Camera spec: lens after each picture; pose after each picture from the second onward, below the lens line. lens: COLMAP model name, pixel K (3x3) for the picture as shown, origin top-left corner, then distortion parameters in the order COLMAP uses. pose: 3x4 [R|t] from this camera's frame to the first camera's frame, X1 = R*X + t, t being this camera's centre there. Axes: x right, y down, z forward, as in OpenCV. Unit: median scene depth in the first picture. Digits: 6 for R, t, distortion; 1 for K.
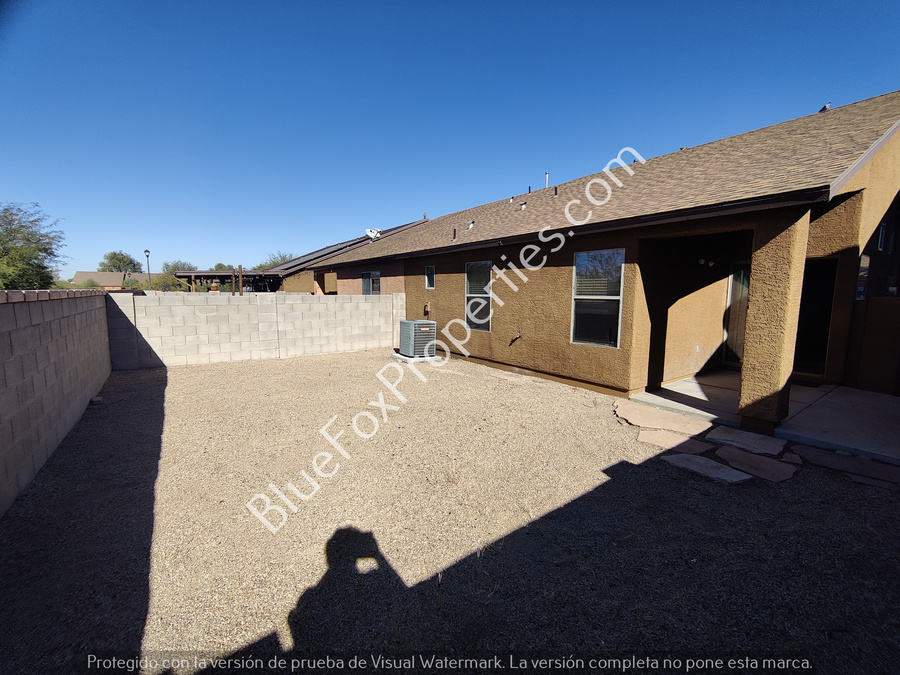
lens RADIAL K [[390.6, 0, 450.4], [0, 390.6, 336.7], [0, 0, 1]] dist [-0.003819, -0.000039]
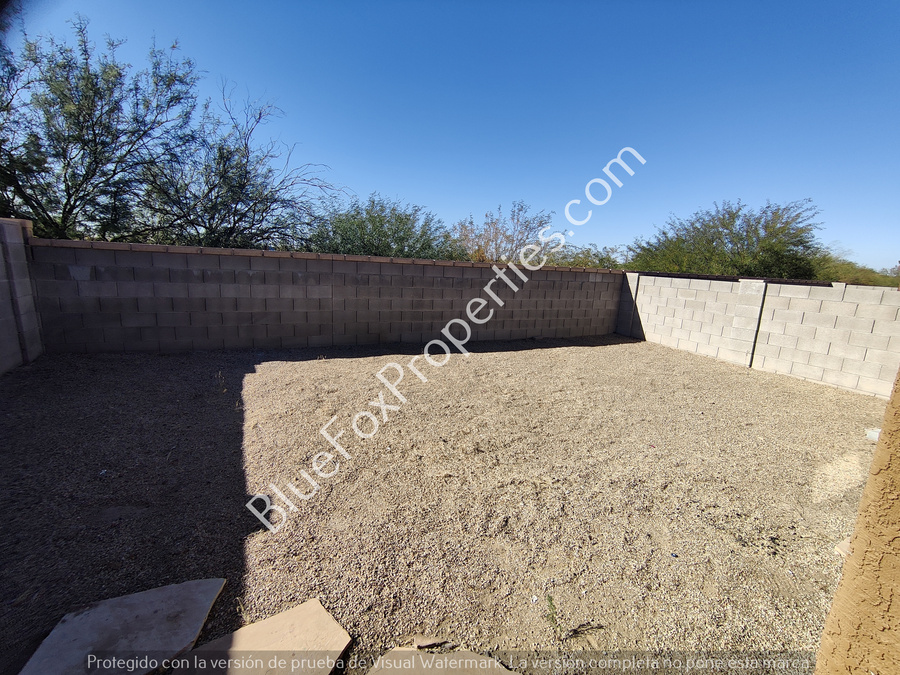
lens RADIAL K [[390.6, 0, 450.8], [0, 390.6, 338.6], [0, 0, 1]] dist [-0.003819, -0.000039]
pose [[-0.165581, 0.179007, -0.969814, 0.403149], [-0.166395, 0.964219, 0.206384, -0.060733], [0.972058, 0.195545, -0.129870, 0.556117]]
